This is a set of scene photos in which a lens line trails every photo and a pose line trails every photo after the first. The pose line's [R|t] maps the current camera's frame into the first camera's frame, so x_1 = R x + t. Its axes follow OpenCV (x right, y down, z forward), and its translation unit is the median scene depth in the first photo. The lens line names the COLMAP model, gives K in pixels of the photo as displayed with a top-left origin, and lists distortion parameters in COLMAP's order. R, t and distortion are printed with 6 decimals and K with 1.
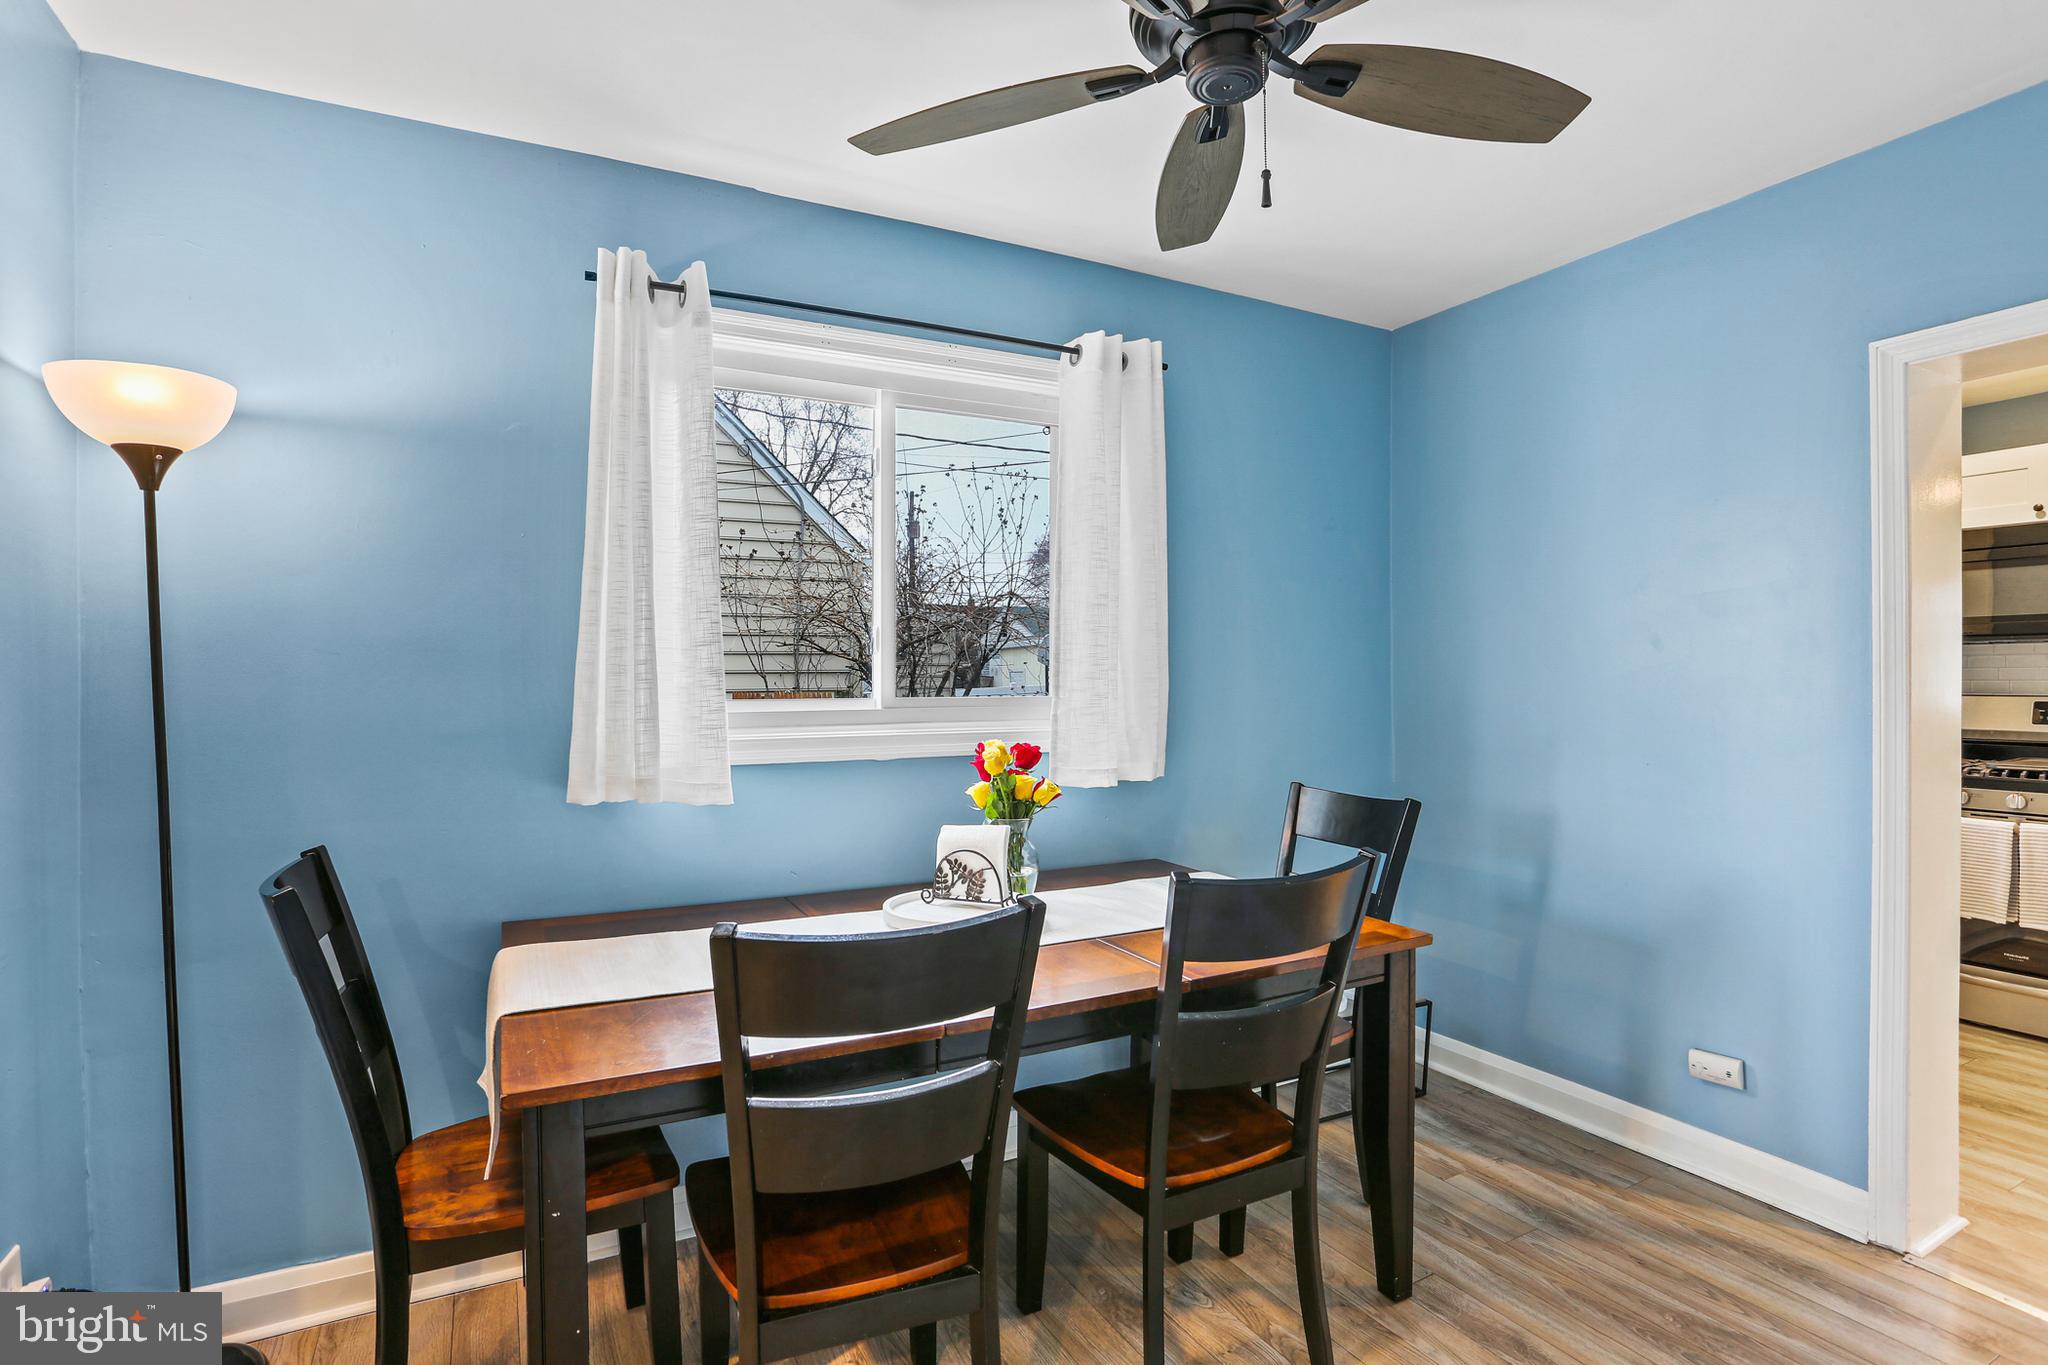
lens RADIAL K [[1020.4, 0, 1020.7], [0, 1020.4, 666.8], [0, 0, 1]] dist [-0.062533, 0.022561]
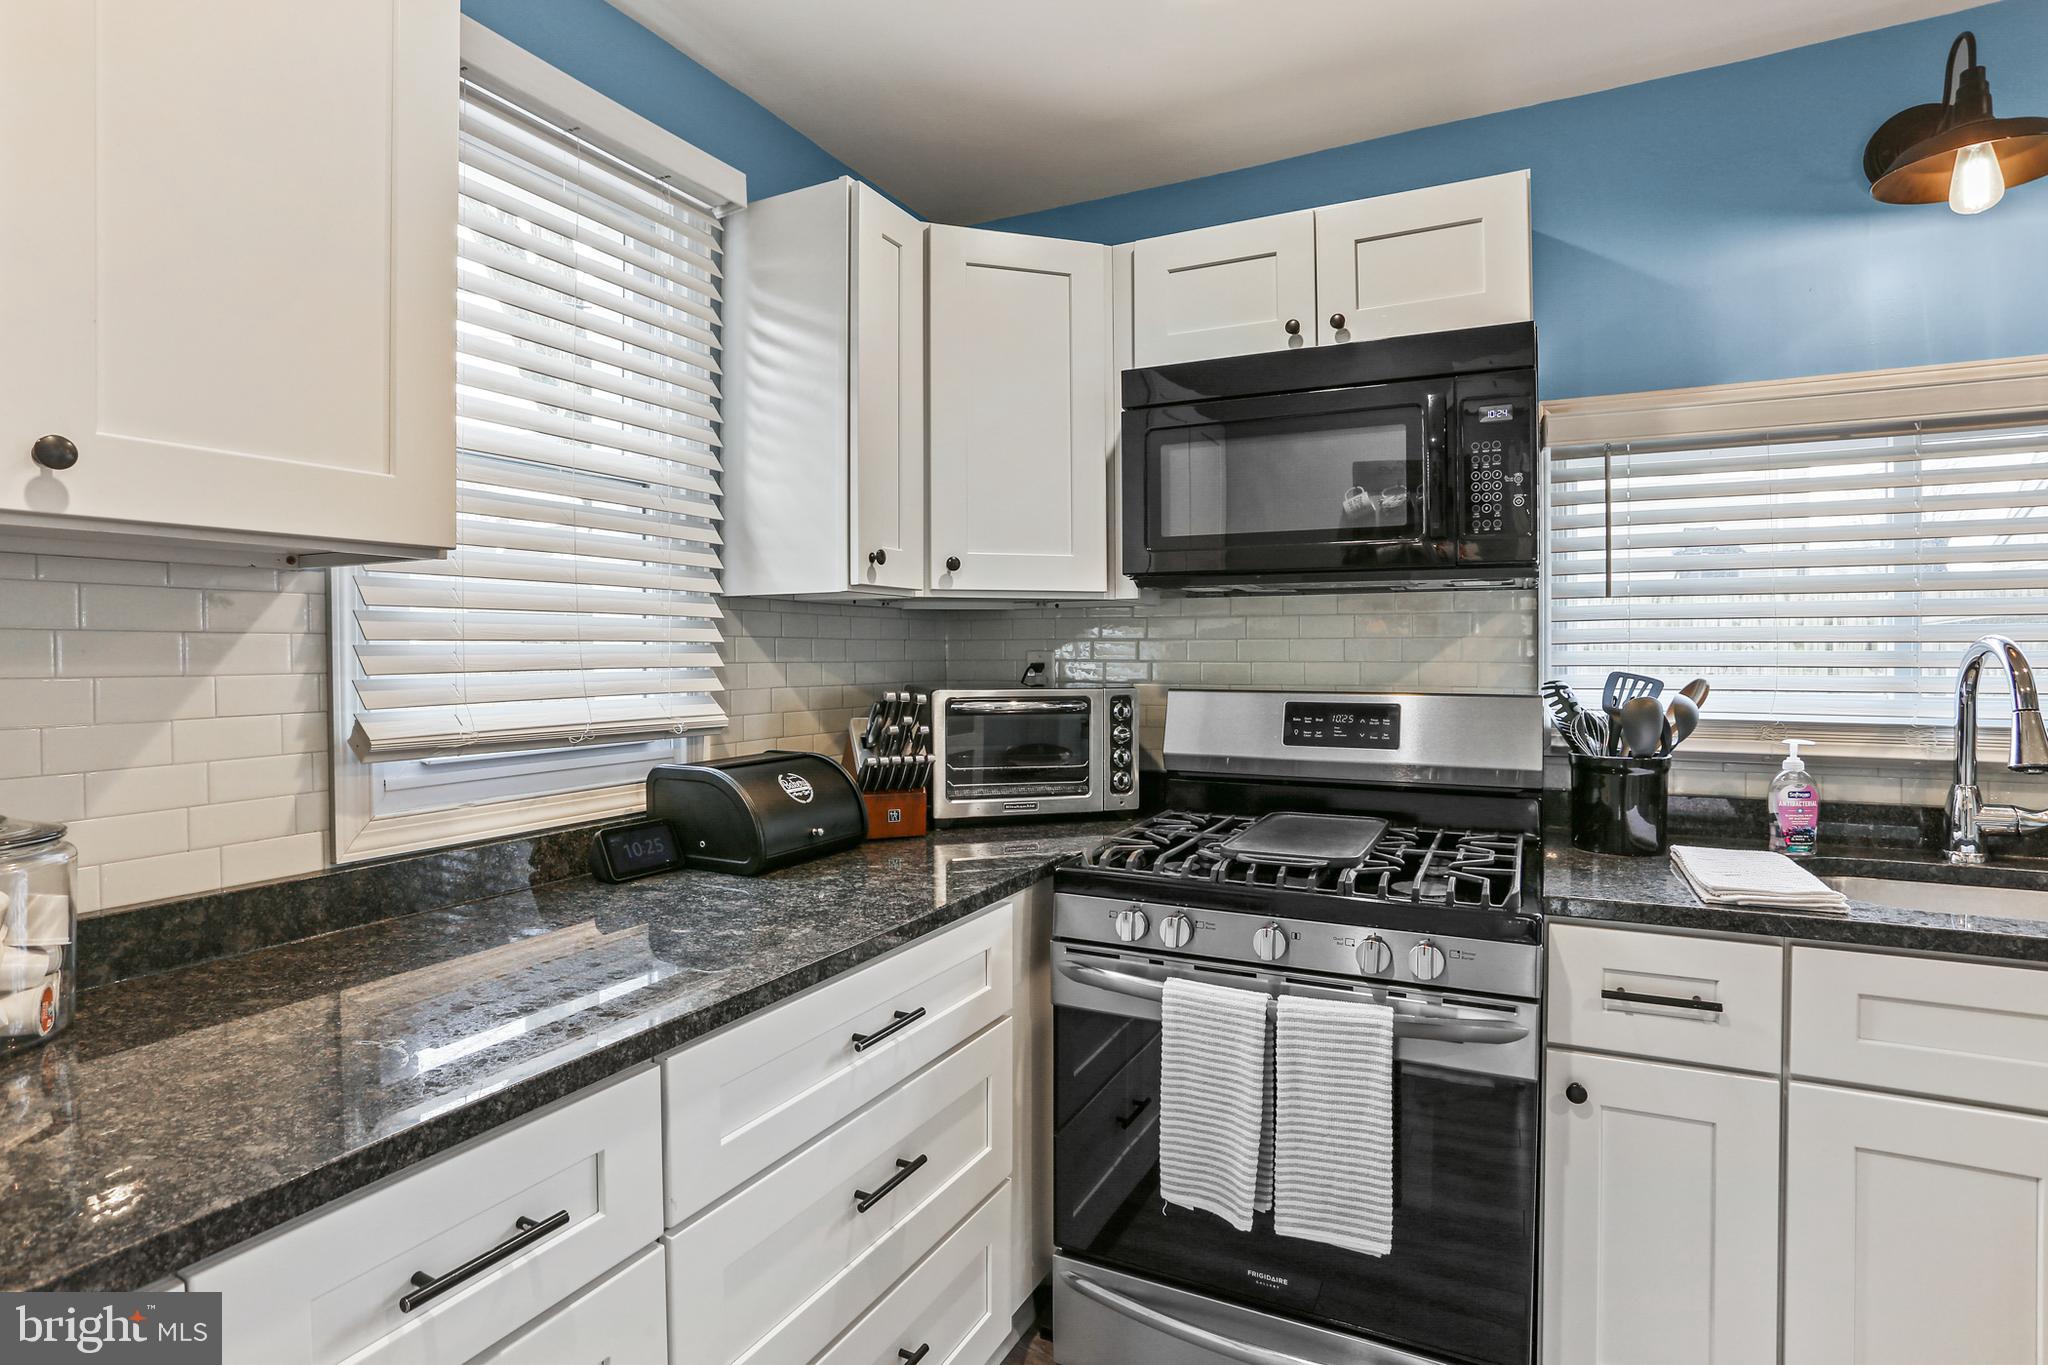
lens RADIAL K [[1020.4, 0, 1015.9], [0, 1020.4, 666.7], [0, 0, 1]] dist [-0.062533, 0.022561]
pose [[0.834390, -0.007961, 0.551117, 0.676645], [0.003067, 0.999947, 0.009801, 0.011609], [-0.551166, -0.006488, 0.834370, 0.687564]]
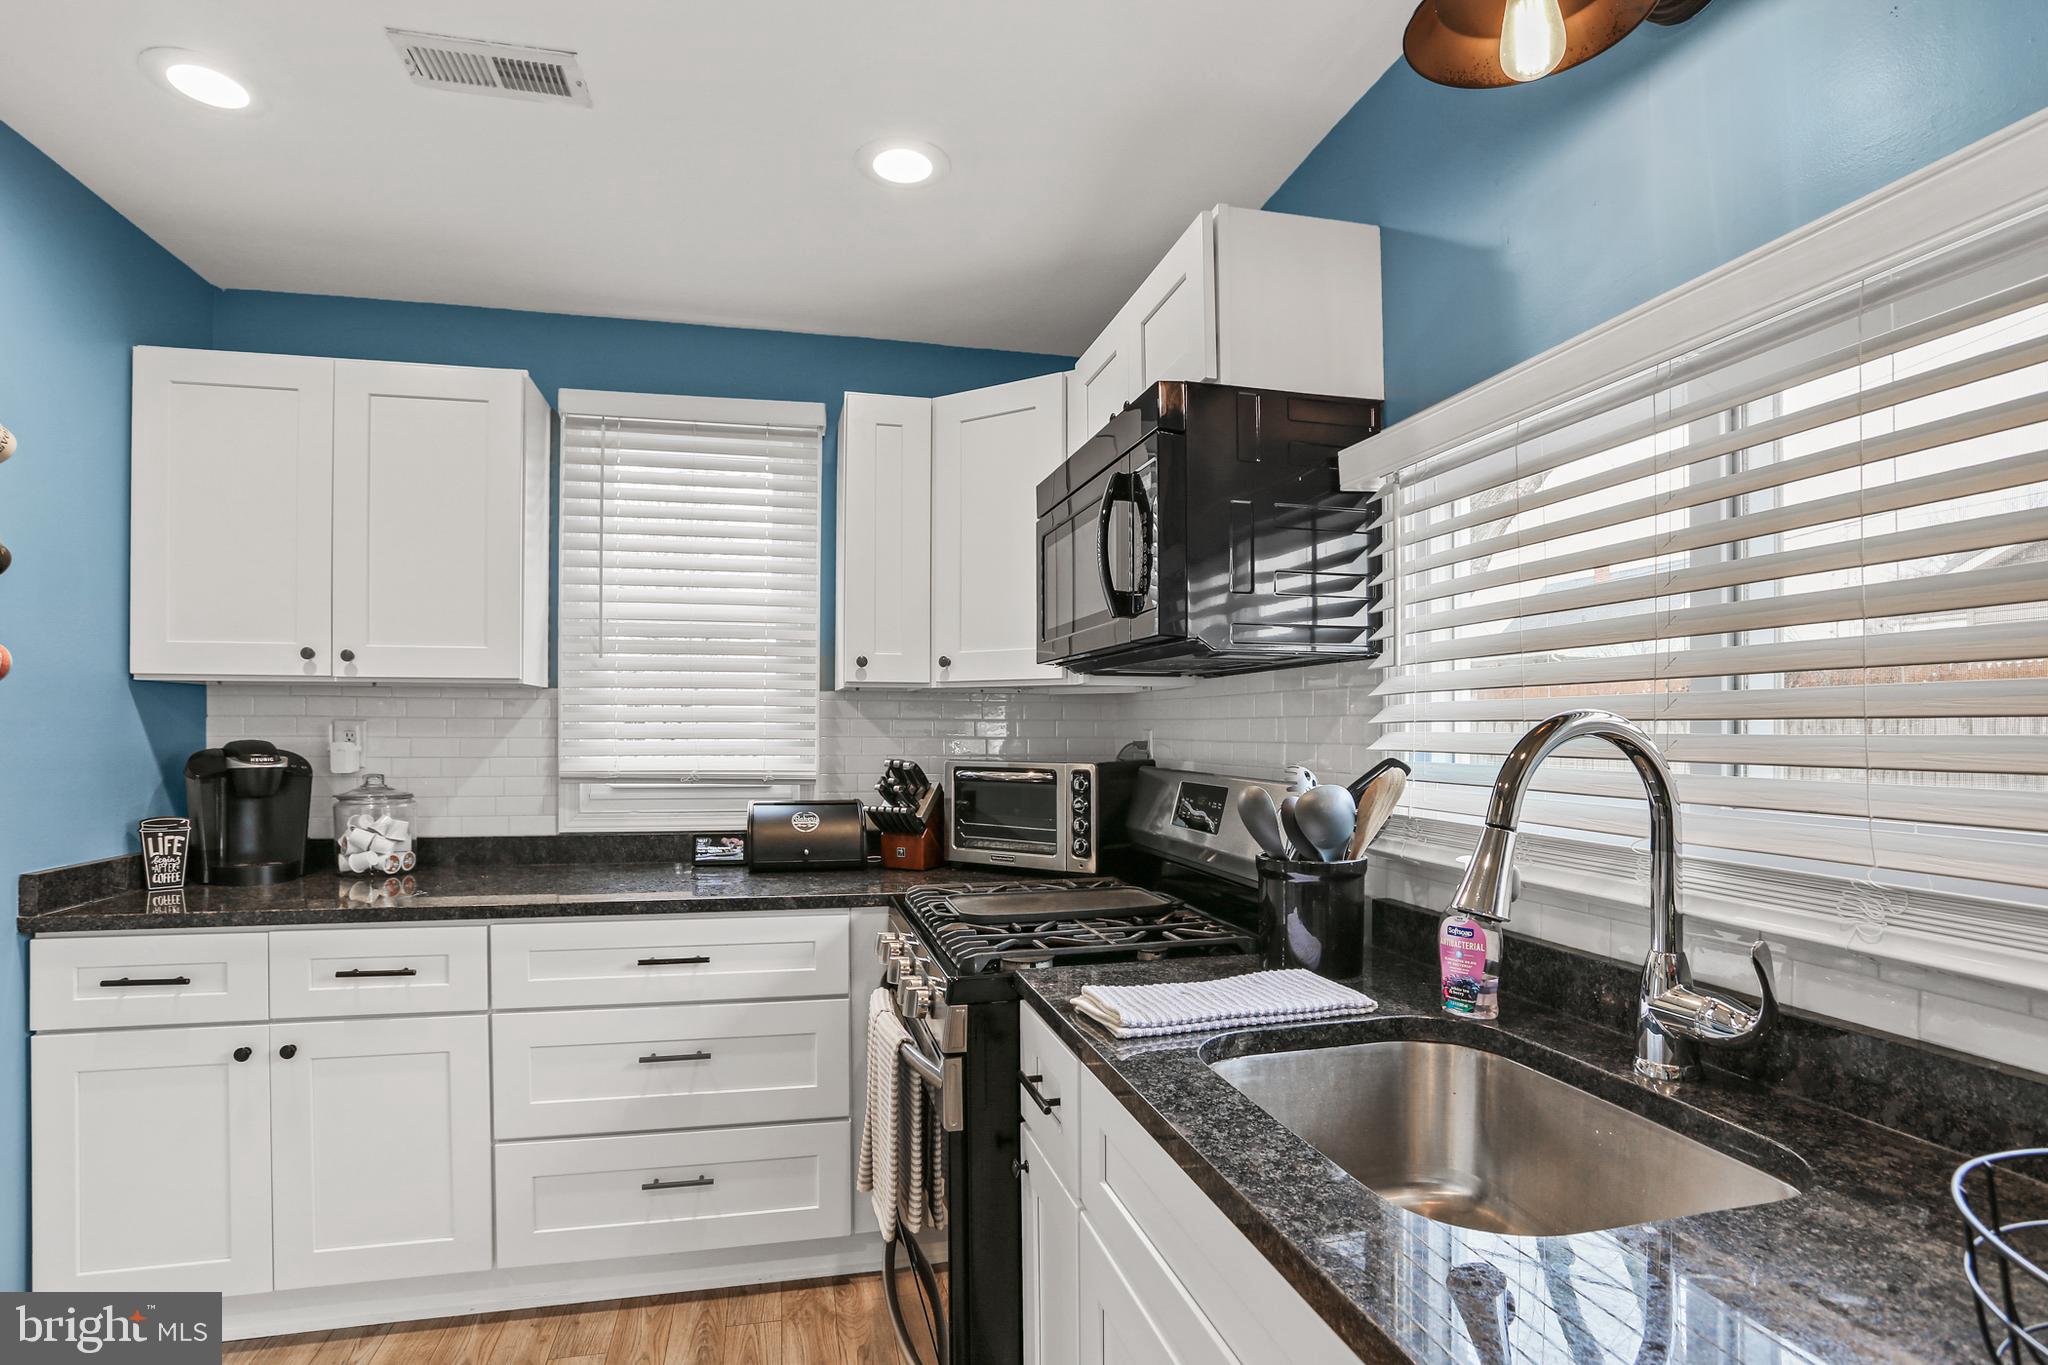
lens RADIAL K [[1020.4, 0, 1018.1], [0, 1020.4, 724.5], [0, 0, 1]] dist [-0.062533, 0.022561]
pose [[0.962452, 0.003569, -0.271427, 1.229619], [-0.006016, 0.999948, -0.008184, 0.010630], [0.271384, 0.009510, 0.962424, 0.488395]]
